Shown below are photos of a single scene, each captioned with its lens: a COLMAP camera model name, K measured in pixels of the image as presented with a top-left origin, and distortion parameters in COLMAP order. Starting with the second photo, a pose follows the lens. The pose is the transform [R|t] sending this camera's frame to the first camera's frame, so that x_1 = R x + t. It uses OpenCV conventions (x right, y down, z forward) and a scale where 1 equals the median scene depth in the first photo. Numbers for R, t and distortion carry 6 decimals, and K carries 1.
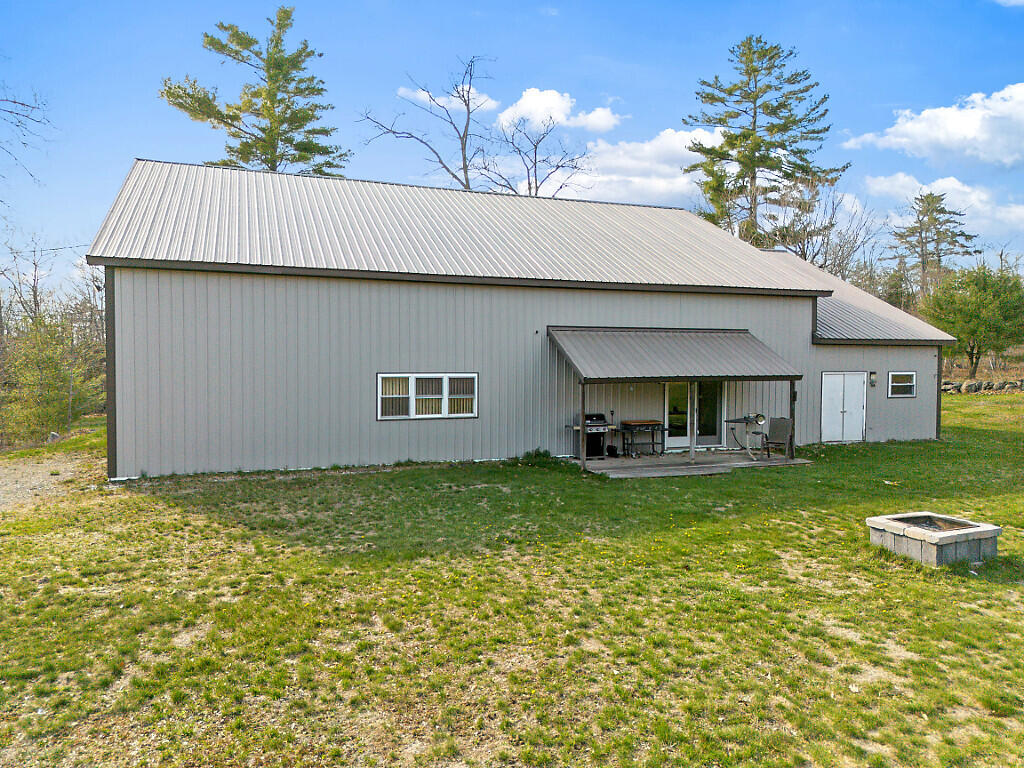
lens RADIAL K [[707.5, 0, 512.0], [0, 707.5, 384.0], [0, 0, 1]] dist [0.073342, -0.064051]
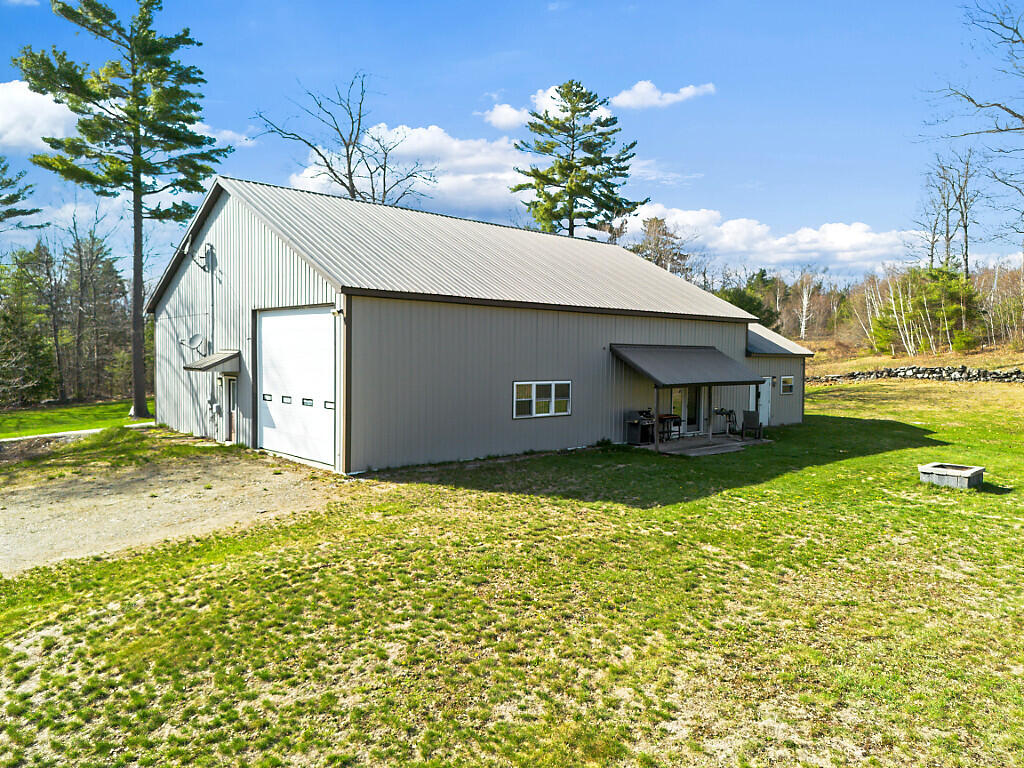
lens RADIAL K [[720.1, 0, 512.0], [0, 720.1, 384.0], [0, 0, 1]] dist [0.007888, -0.005617]
pose [[0.931108, -0.005834, 0.364698, -0.451495], [0.002485, 0.999950, 0.009651, -0.015810], [-0.364736, -0.008080, 0.931076, -0.122895]]
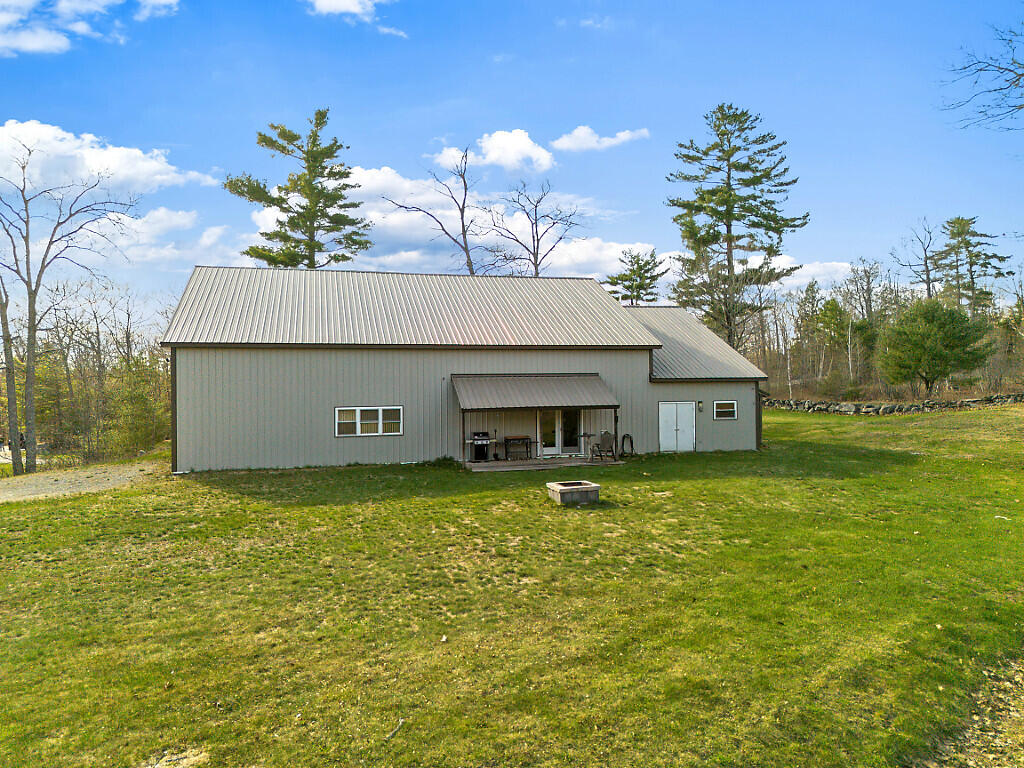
lens RADIAL K [[707.5, 0, 512.0], [0, 707.5, 384.0], [0, 0, 1]] dist [0.073342, -0.064051]
pose [[0.995803, -0.013549, -0.090511, 0.239930], [0.010455, 0.999347, -0.034575, -0.005698], [0.090921, 0.033484, 0.995295, -0.376281]]
